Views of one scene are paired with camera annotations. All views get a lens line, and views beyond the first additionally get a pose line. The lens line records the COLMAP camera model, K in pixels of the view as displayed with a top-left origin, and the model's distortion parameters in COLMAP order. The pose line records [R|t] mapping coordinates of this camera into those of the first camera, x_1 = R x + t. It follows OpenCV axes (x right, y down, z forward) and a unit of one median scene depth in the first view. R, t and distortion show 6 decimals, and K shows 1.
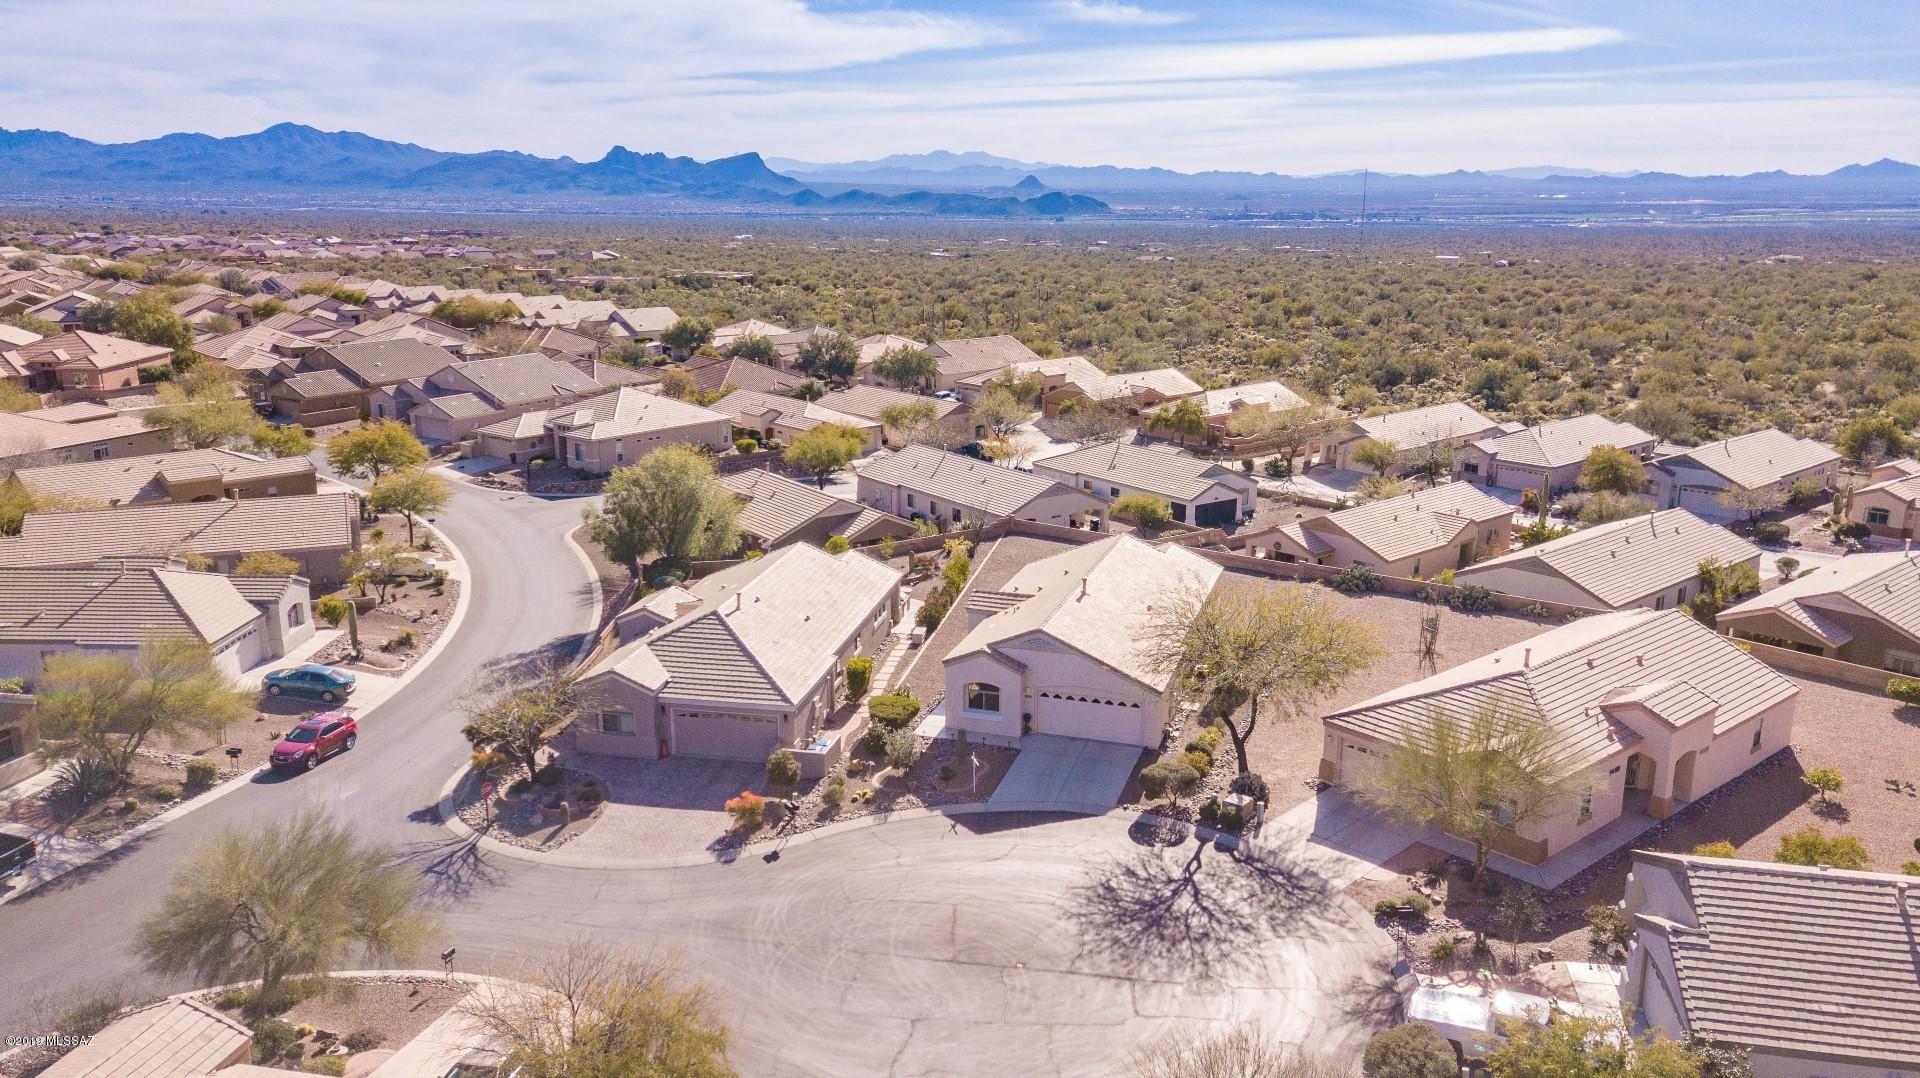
lens RADIAL K [[1449.9, 0, 960.0], [0, 1449.9, 539.0], [0, 0, 1]] dist [0.026687, 0.008612]
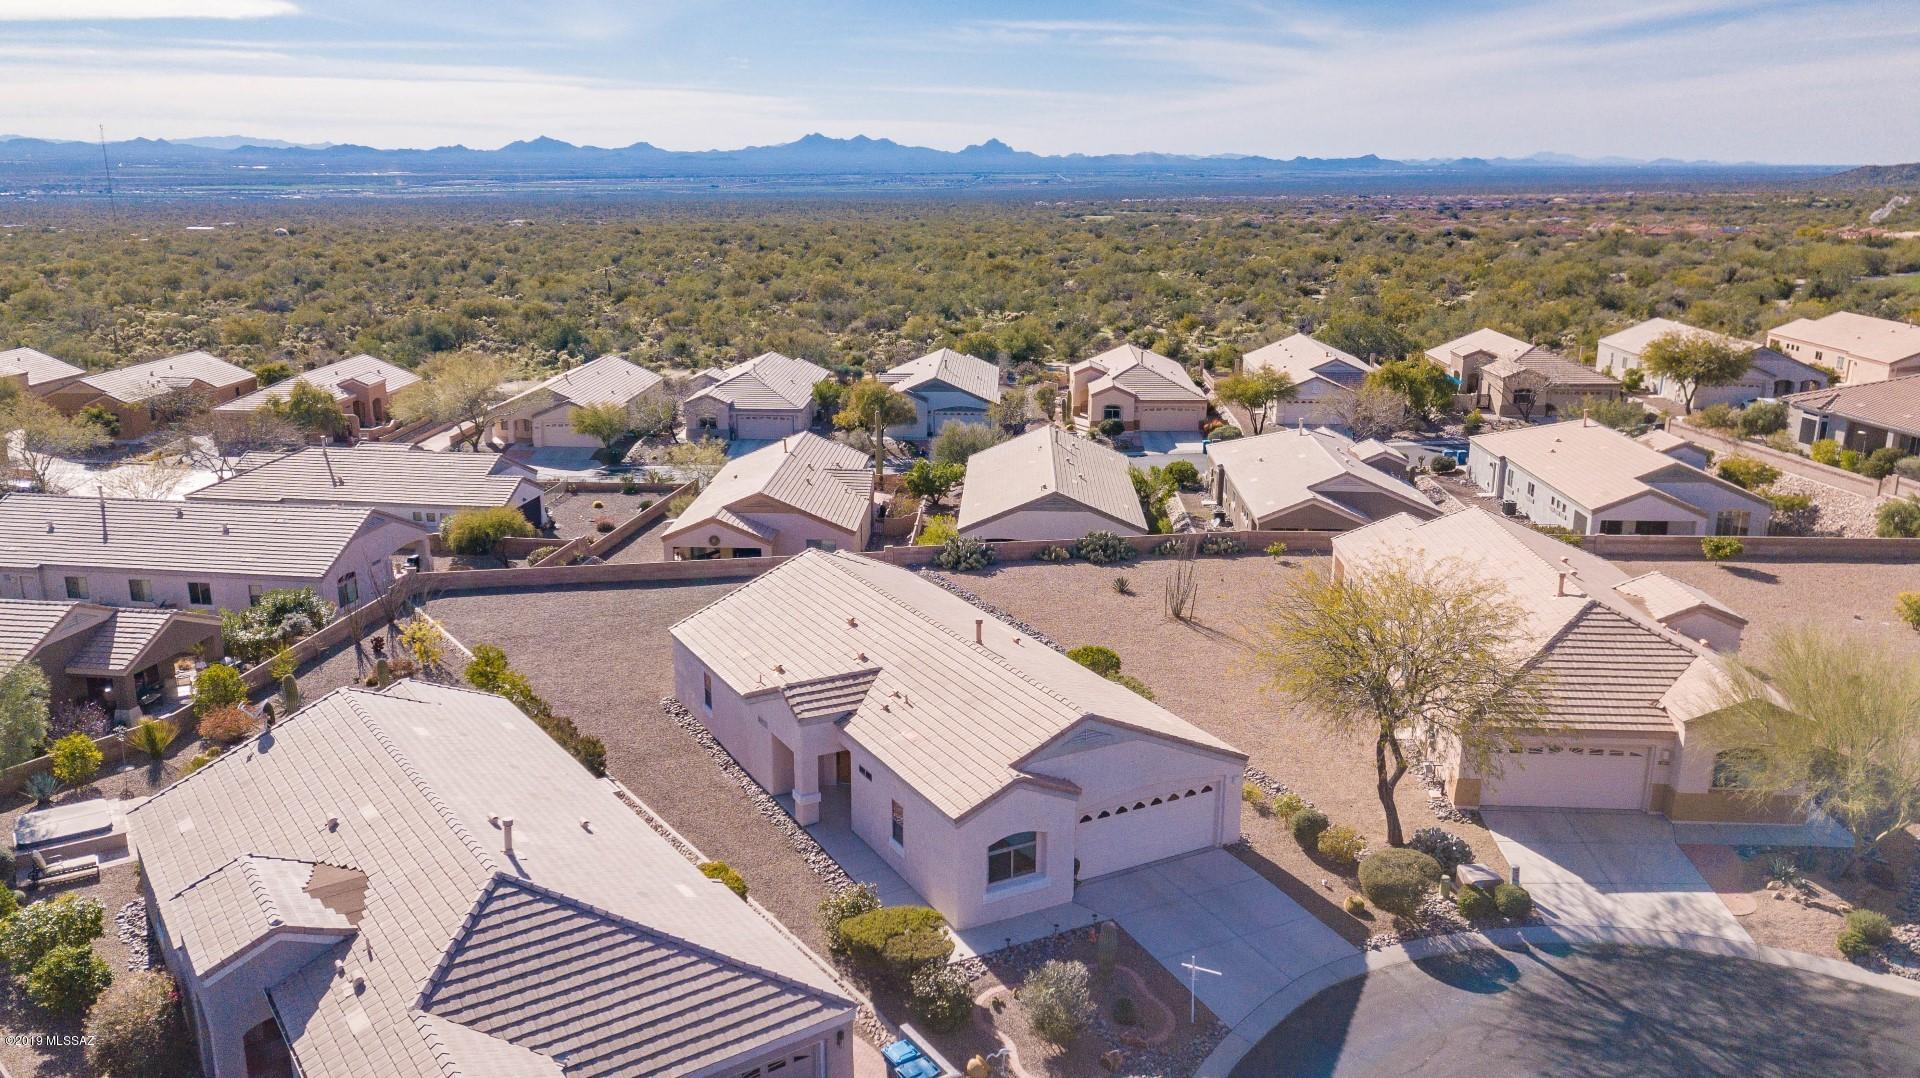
lens RADIAL K [[1449.9, 0, 960.0], [0, 1449.9, 539.0], [0, 0, 1]] dist [0.026687, 0.008612]
pose [[0.678615, -0.186680, 0.710375, -0.323970], [0.174497, 0.980448, 0.090957, -0.059267], [-0.713465, 0.062234, 0.697921, 0.514408]]
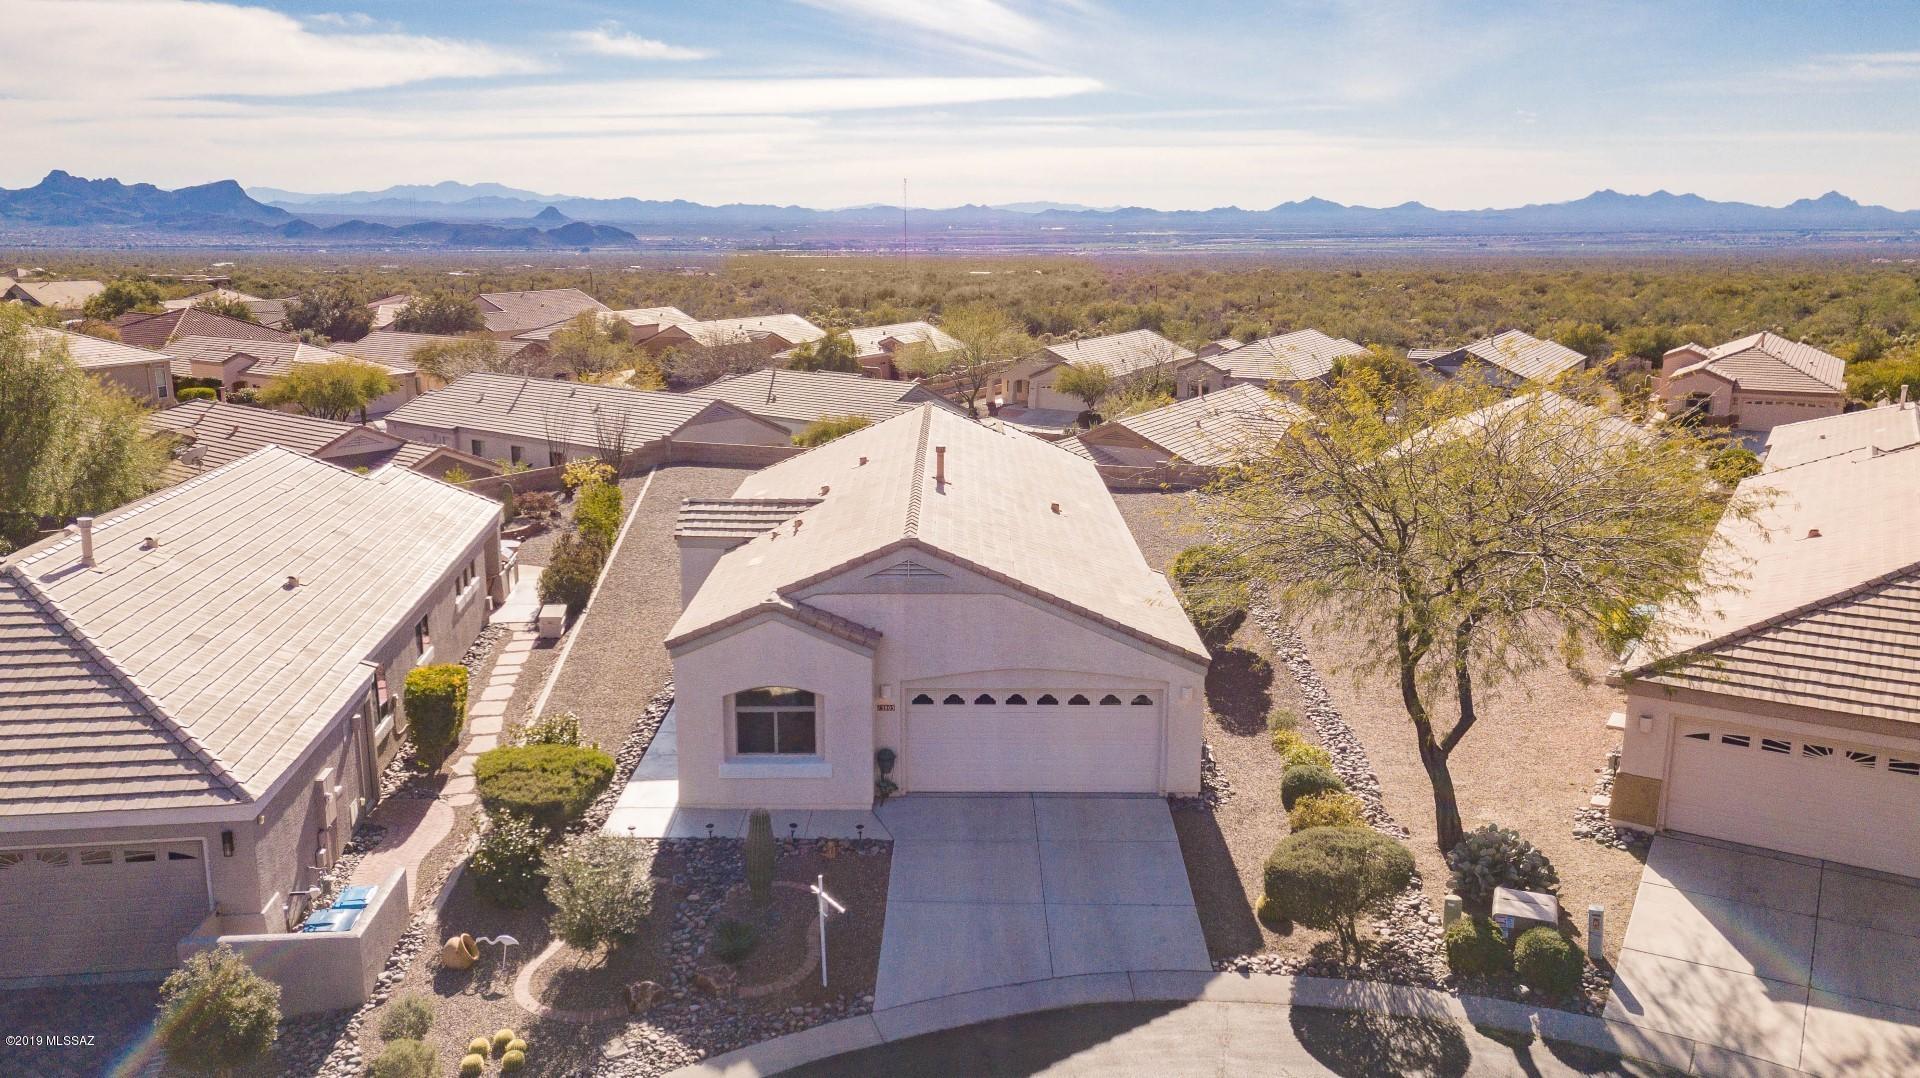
lens RADIAL K [[1446.0, 0, 944.3], [0, 1446.0, 544.9], [0, 0, 1]] dist [-0.000846, 0.024590]
pose [[0.952747, -0.072089, 0.295088, -0.045417], [0.078213, 0.996896, -0.008987, 0.057146], [-0.293524, 0.031642, 0.955428, 0.508803]]
